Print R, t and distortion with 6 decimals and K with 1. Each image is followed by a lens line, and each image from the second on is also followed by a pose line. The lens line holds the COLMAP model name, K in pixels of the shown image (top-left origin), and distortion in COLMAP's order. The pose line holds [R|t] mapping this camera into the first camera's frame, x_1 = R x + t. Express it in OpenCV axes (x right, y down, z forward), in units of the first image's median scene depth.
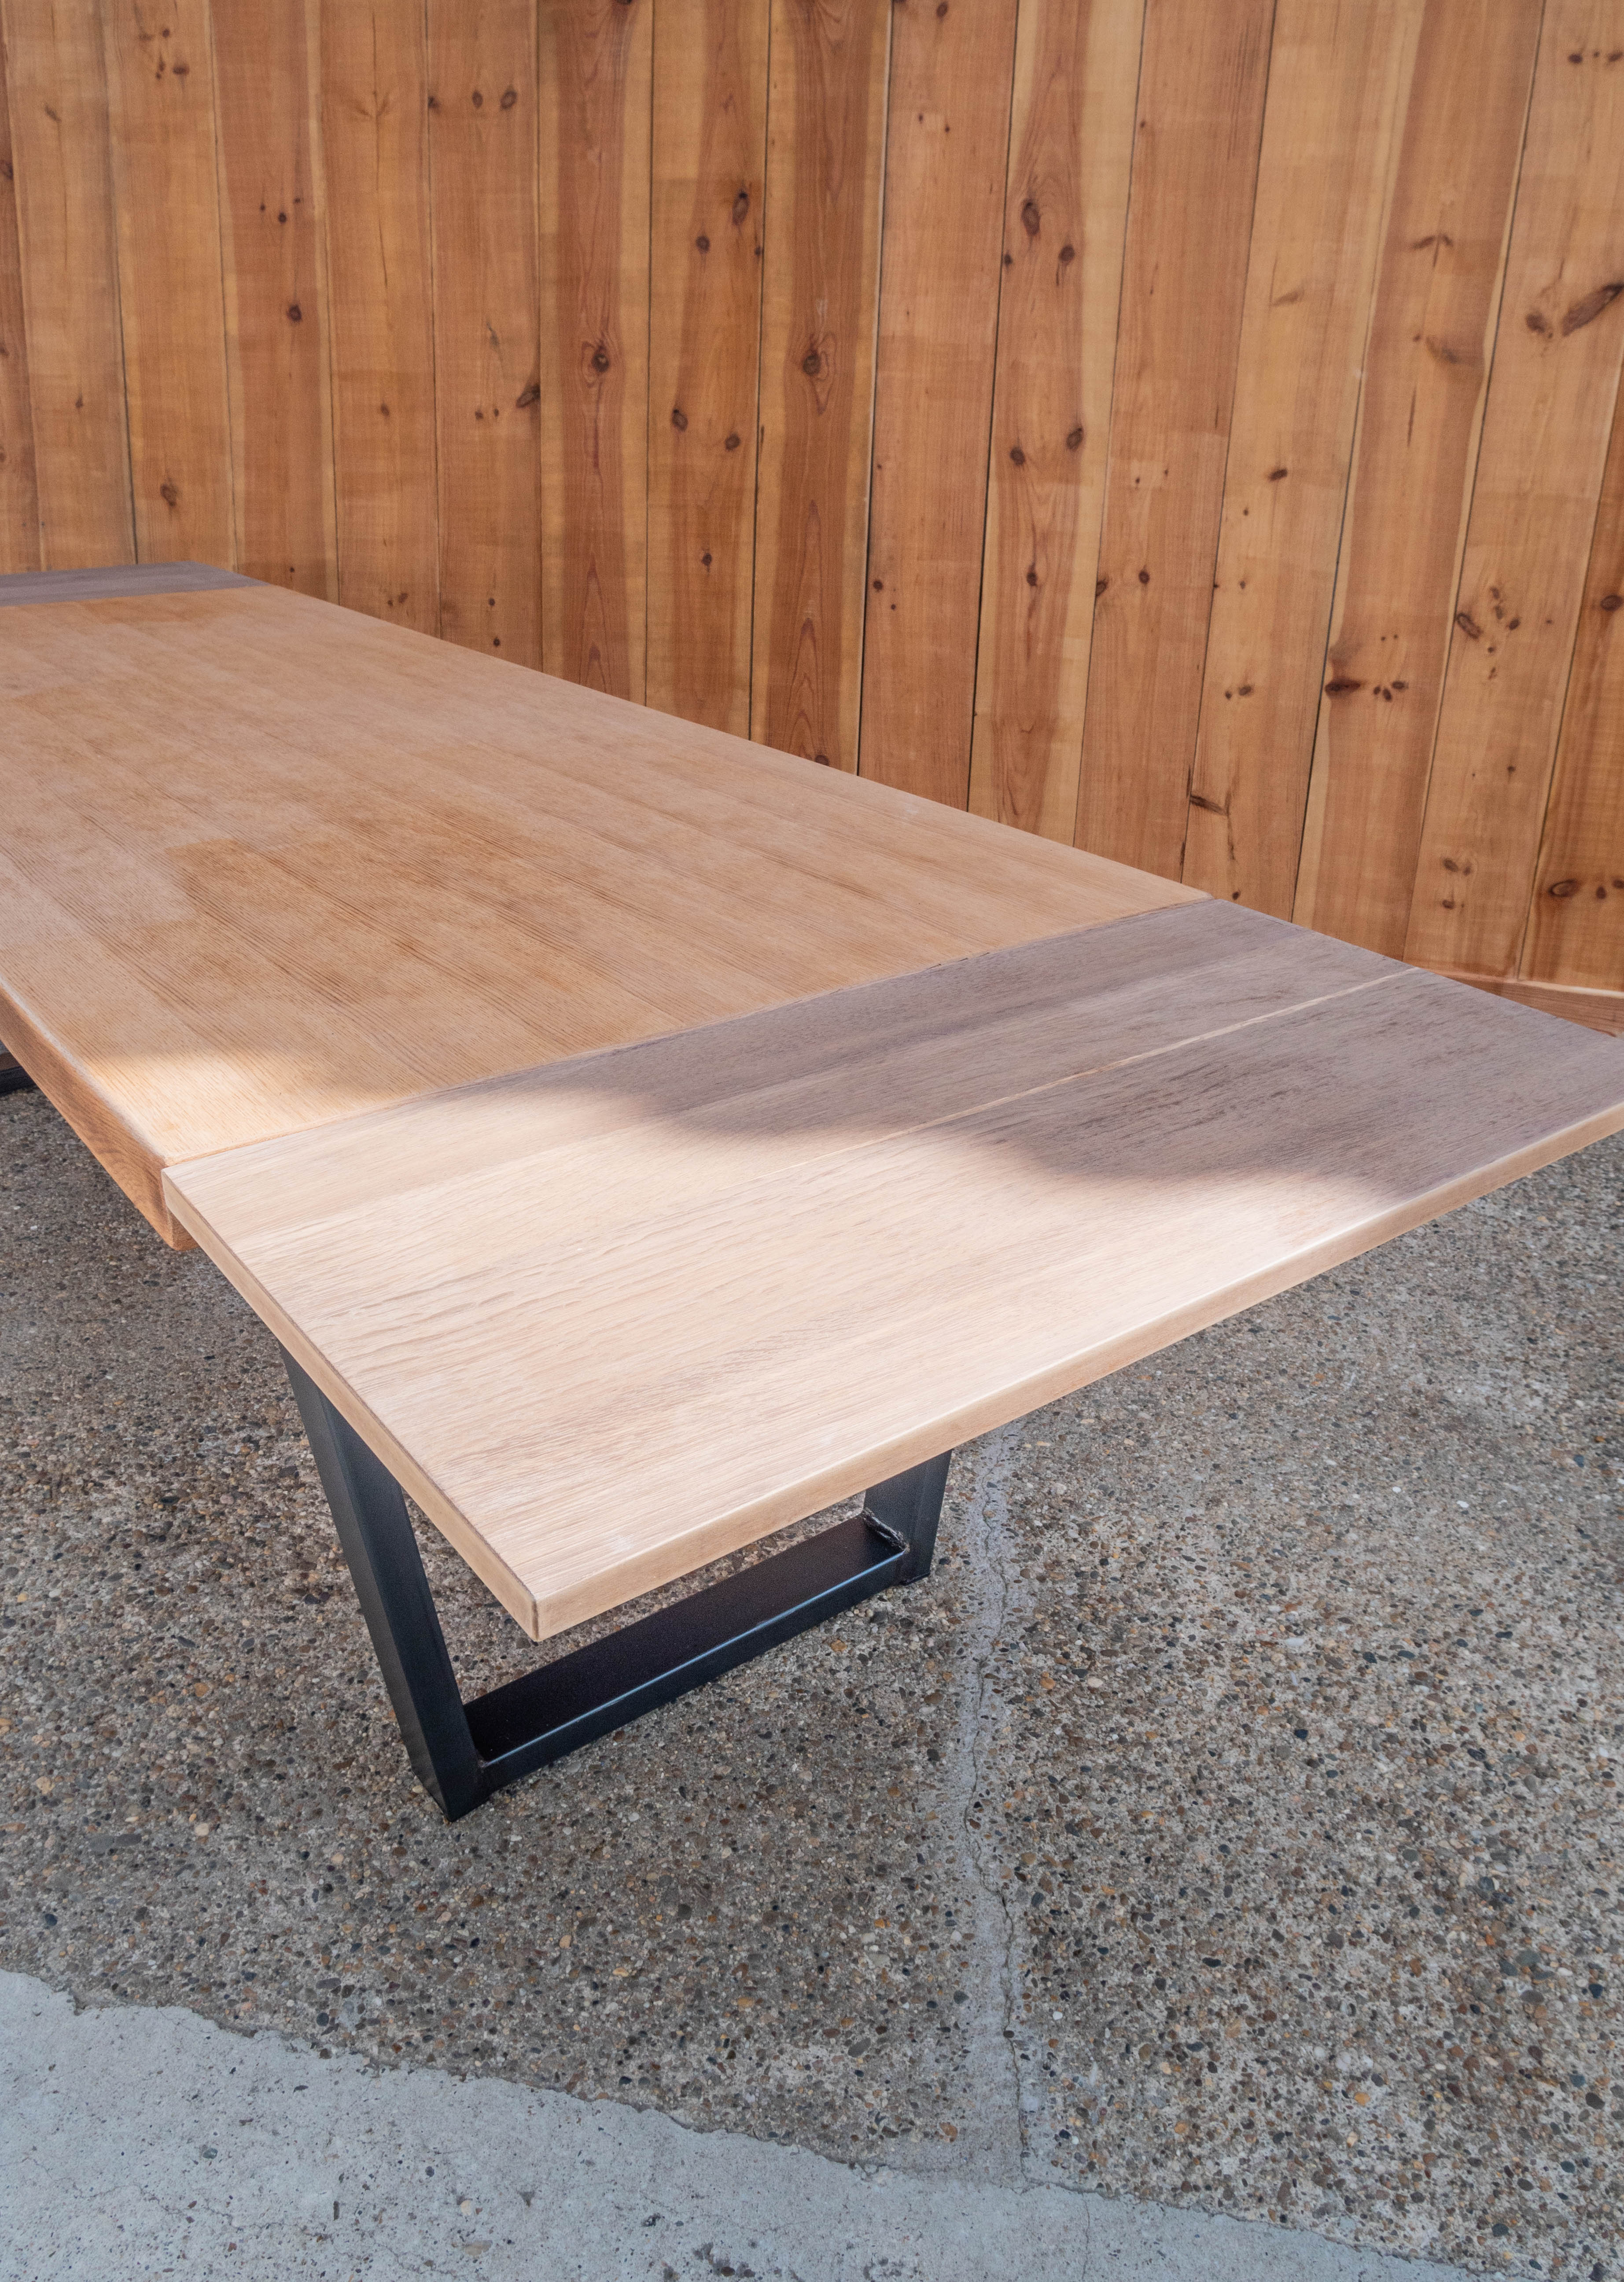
lens RADIAL K [[1683.6, 0, 845.9], [0, 1683.6, 1138.5], [0, 0, 1]] dist [-0.069590, 0.031133]
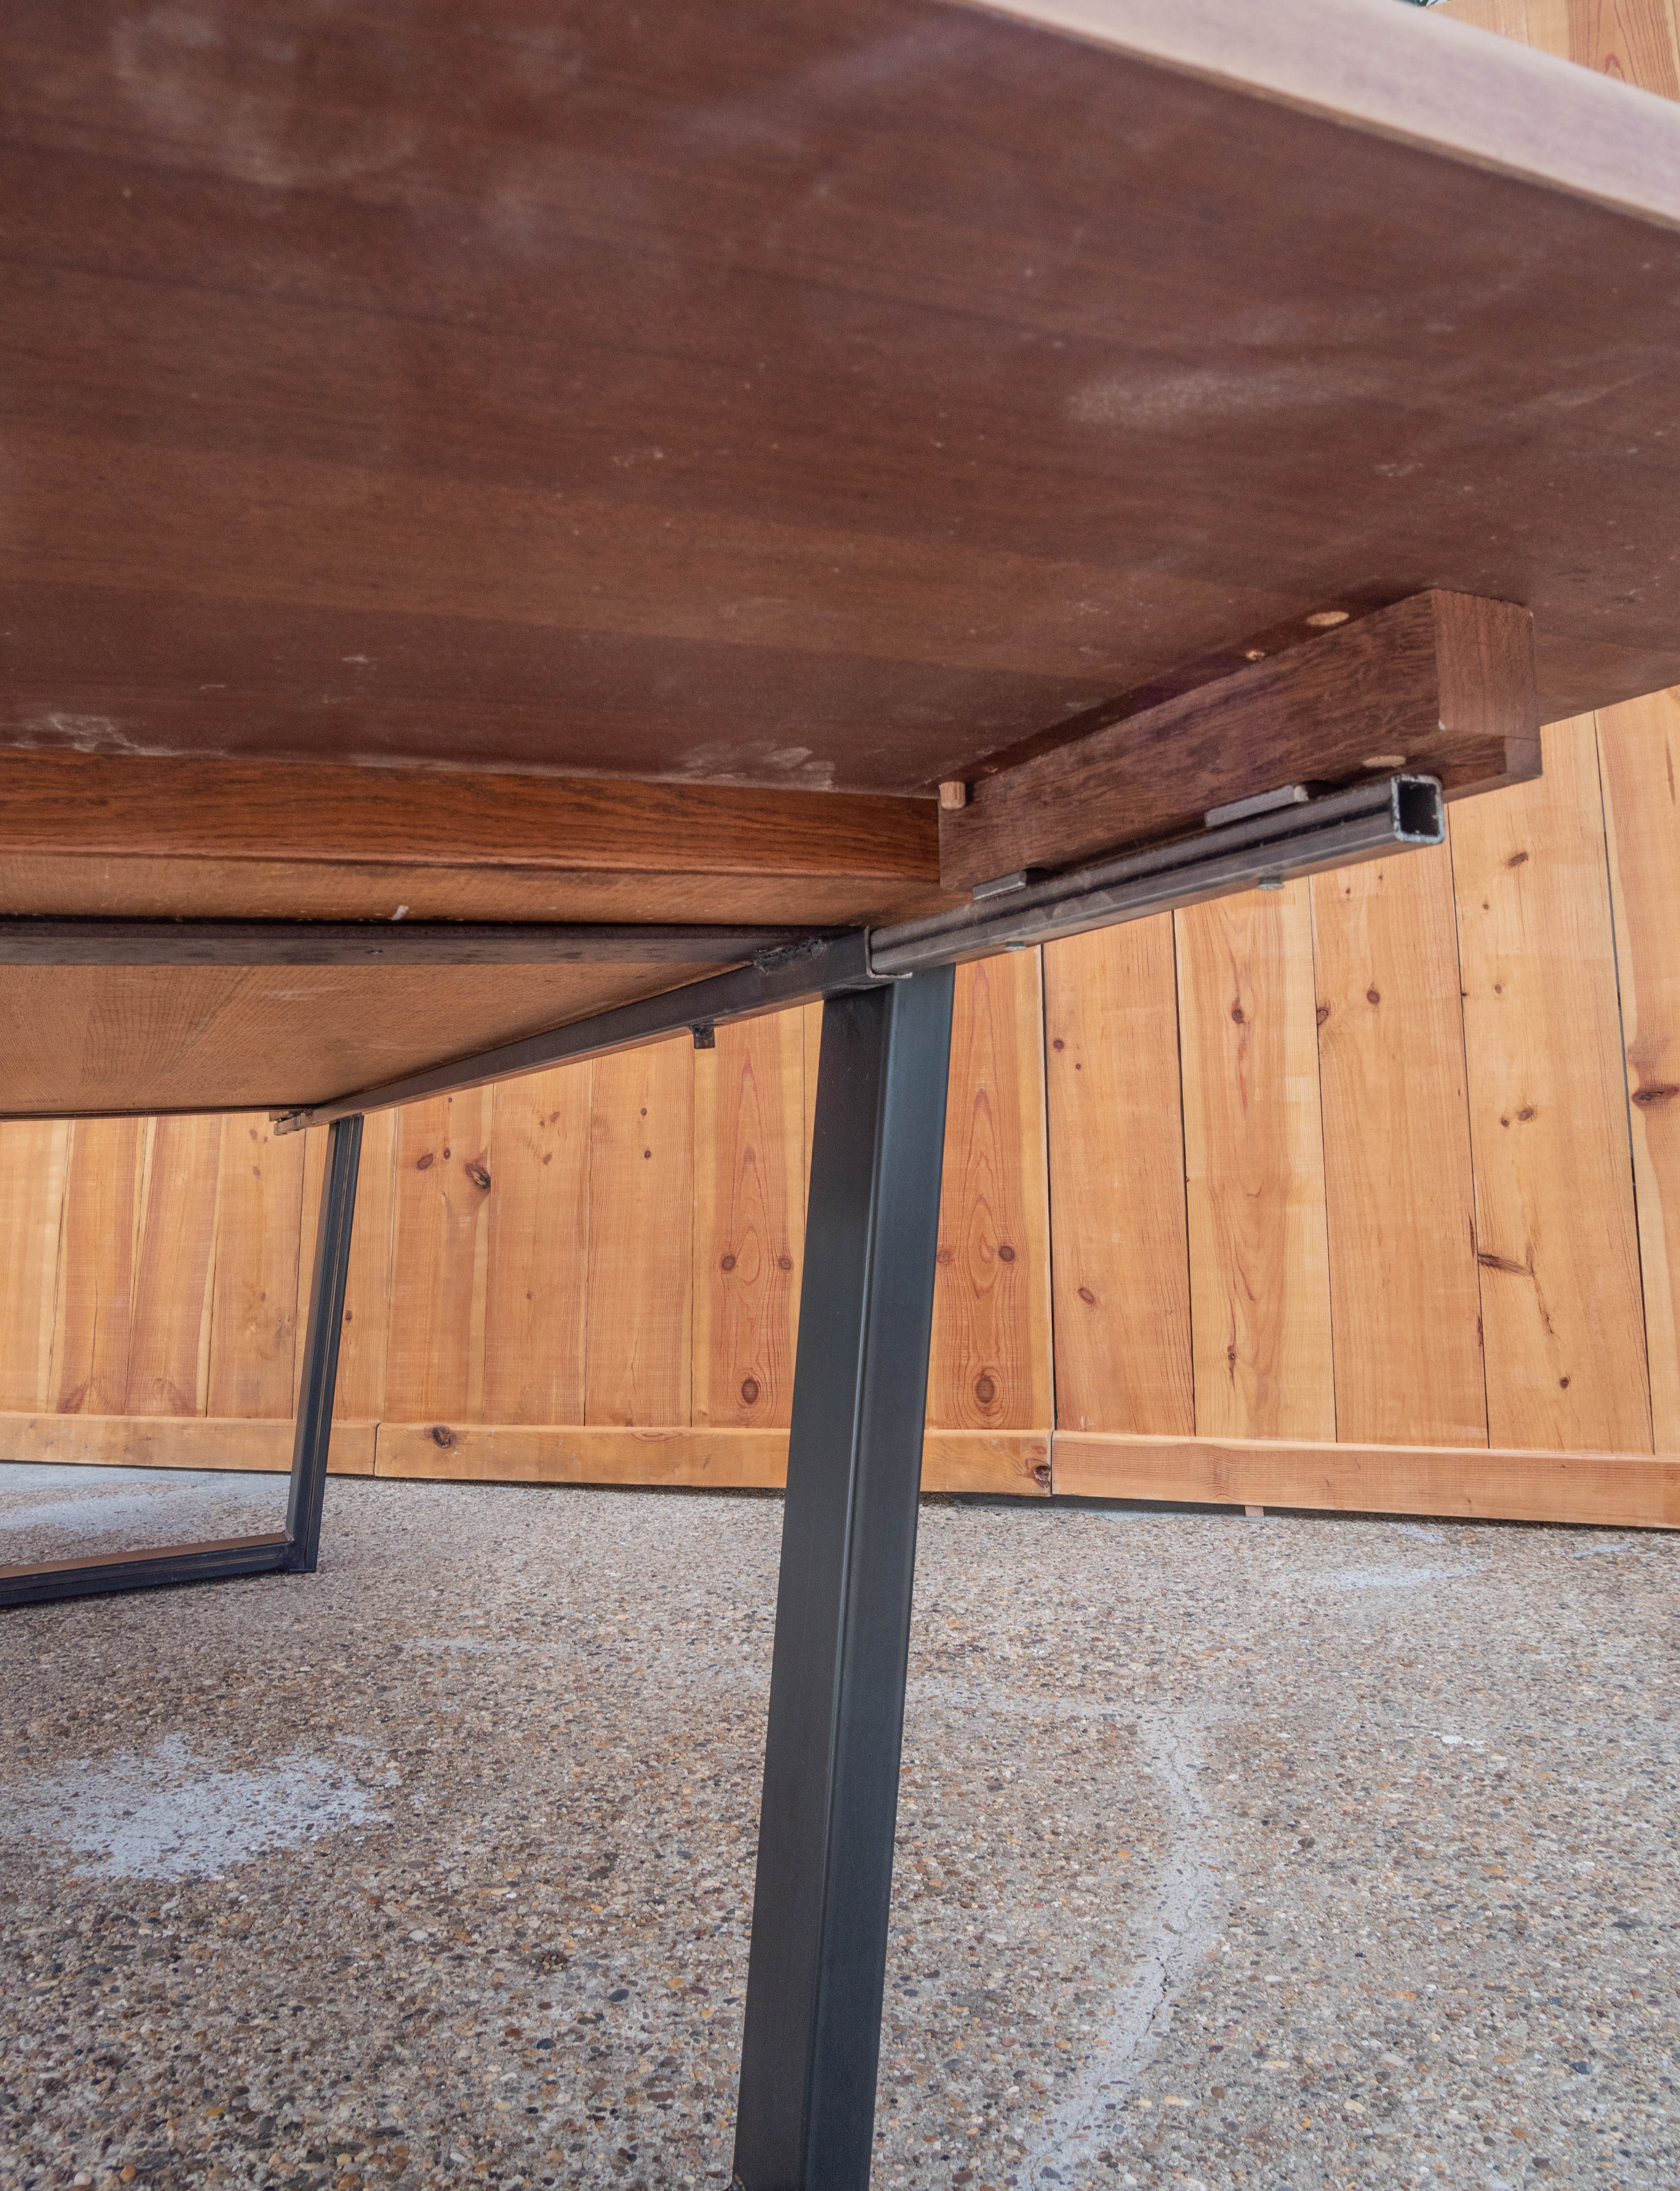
lens RADIAL K [[1655.1, 0, 829.5], [0, 1655.1, 1061.7], [0, 0, 1]] dist [-0.066268, 0.023854]
pose [[0.970850, -0.087106, -0.223300, 0.161756], [-0.032467, 0.875250, -0.482580, 0.155577], [0.237479, 0.475762, 0.846908, 0.442707]]
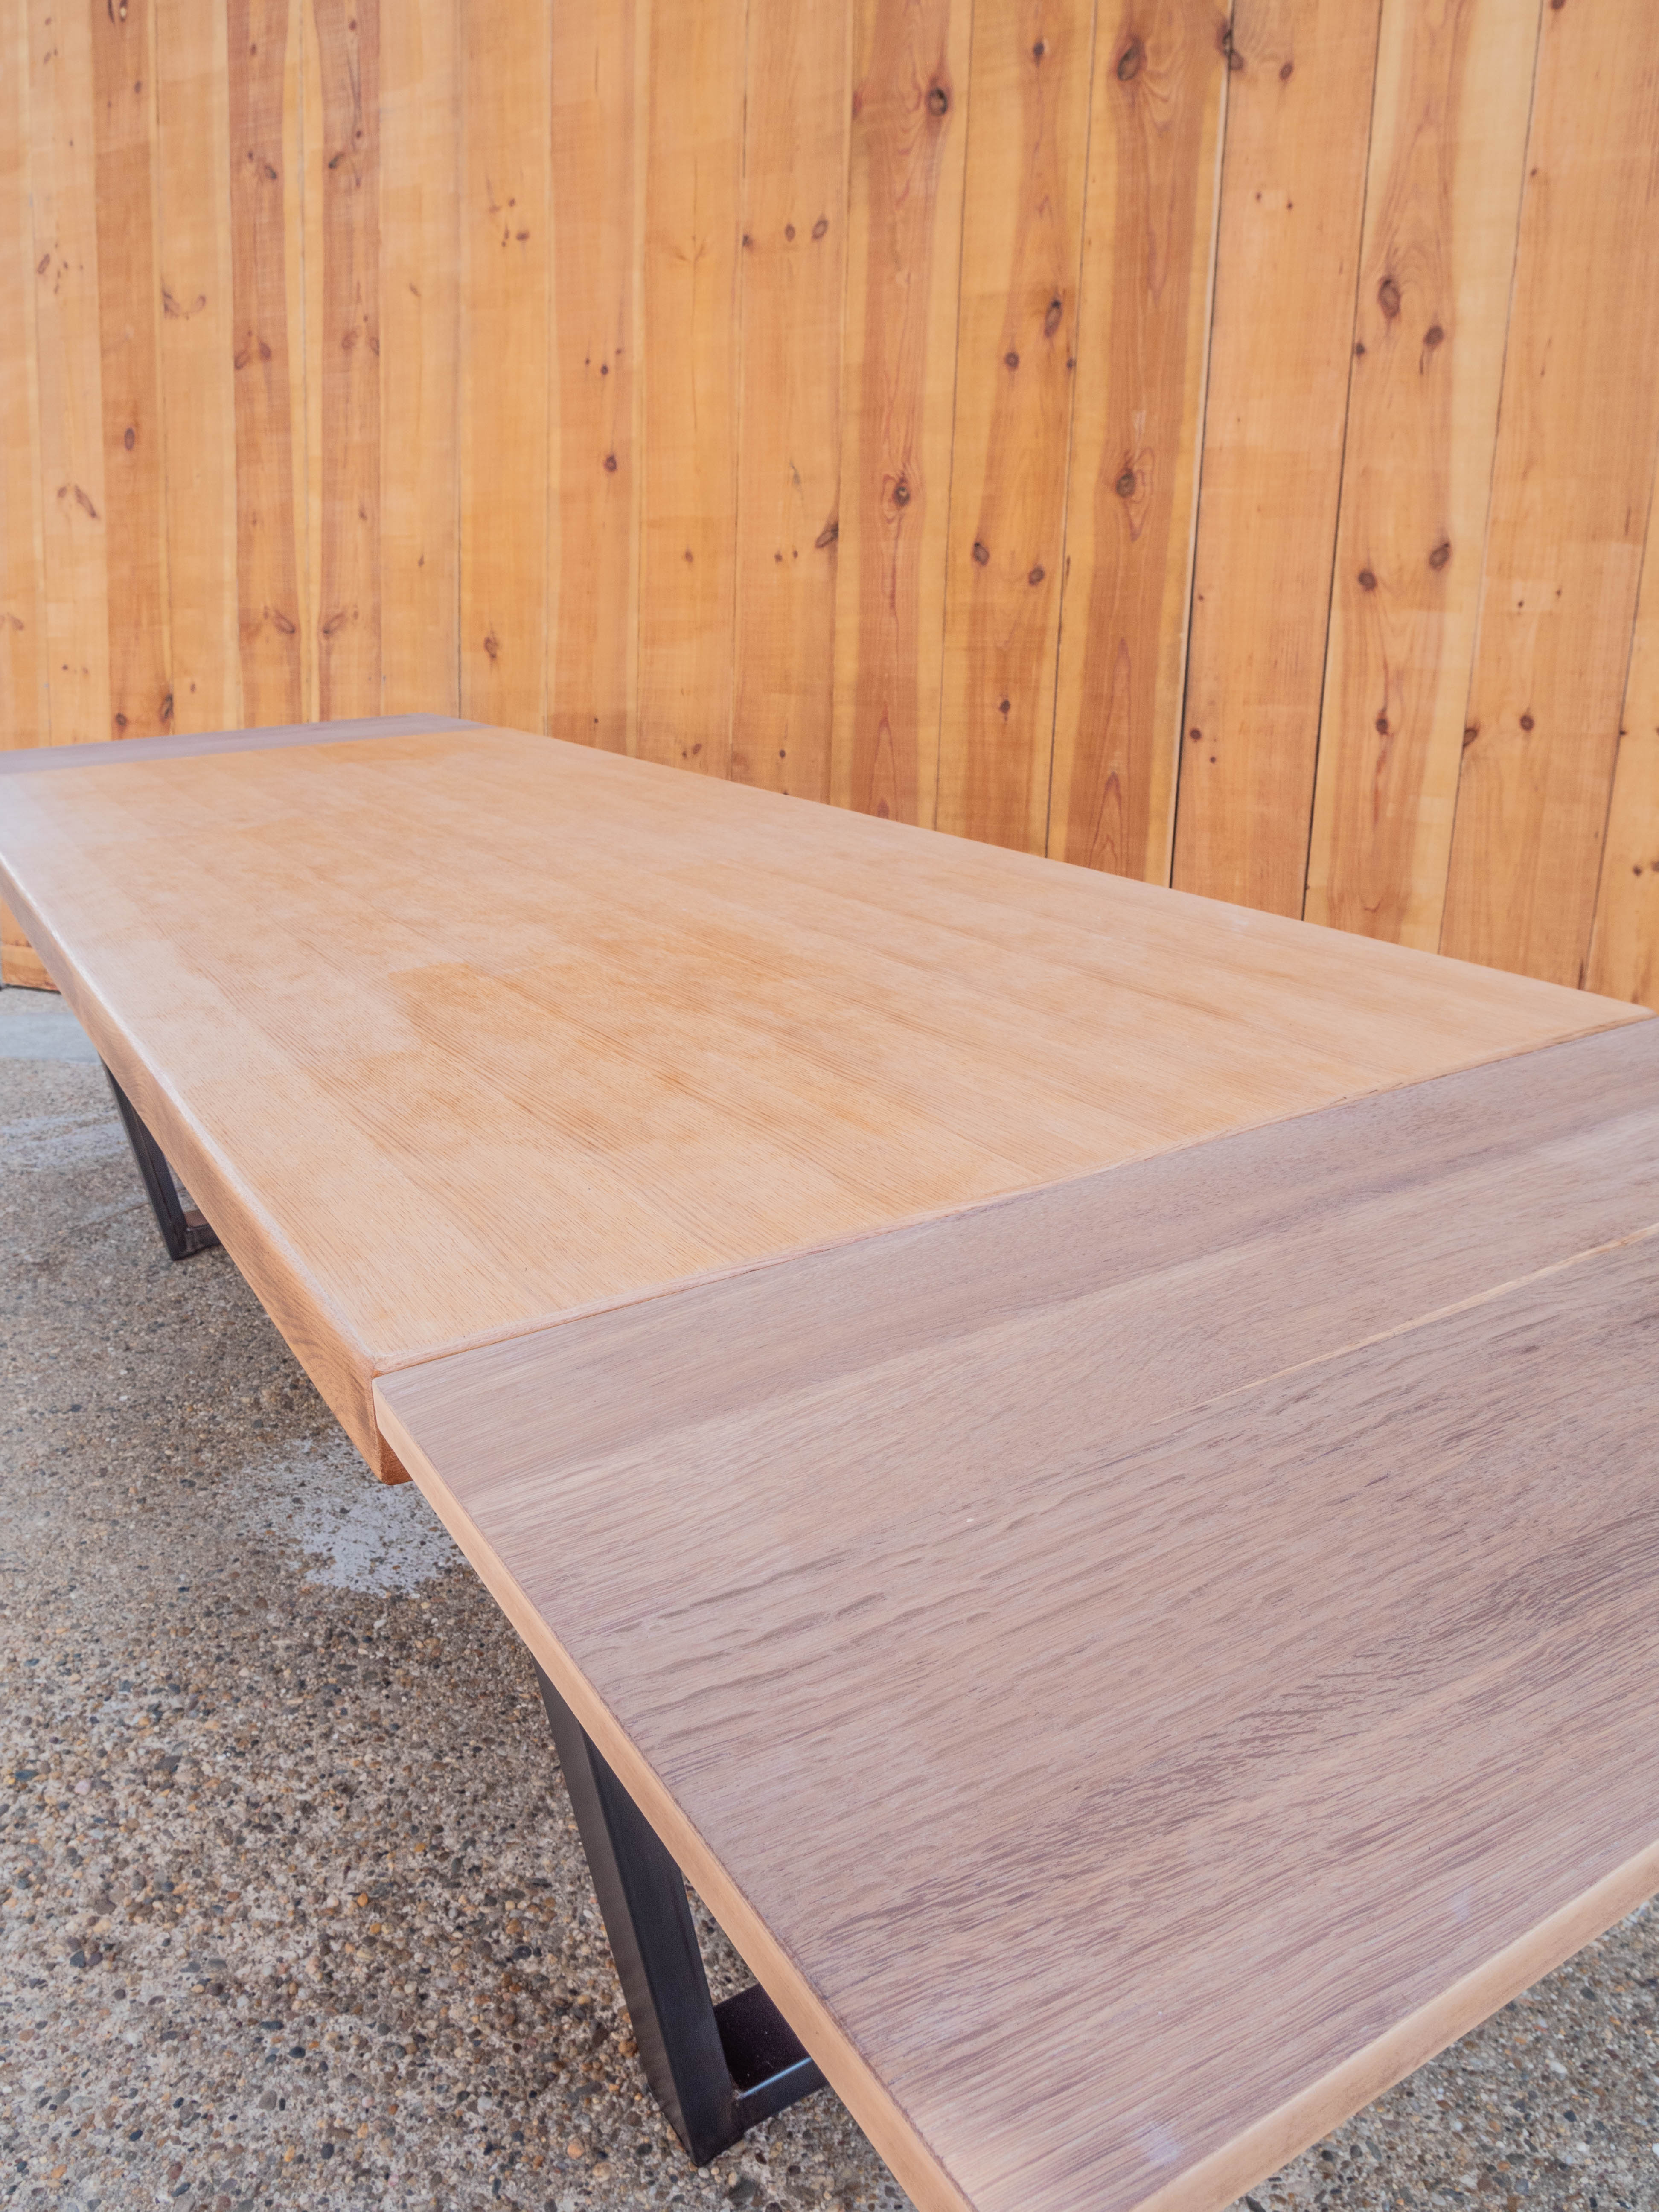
lens RADIAL K [[1634.9, 0, 814.3], [0, 1634.9, 1099.9], [0, 0, 1]] dist [-0.061836, 0.023077]
pose [[0.940392, 0.066647, -0.333499, 0.214309], [-0.103931, 0.990016, -0.095216, -0.084576], [0.323824, 0.124202, 0.937930, 0.323001]]
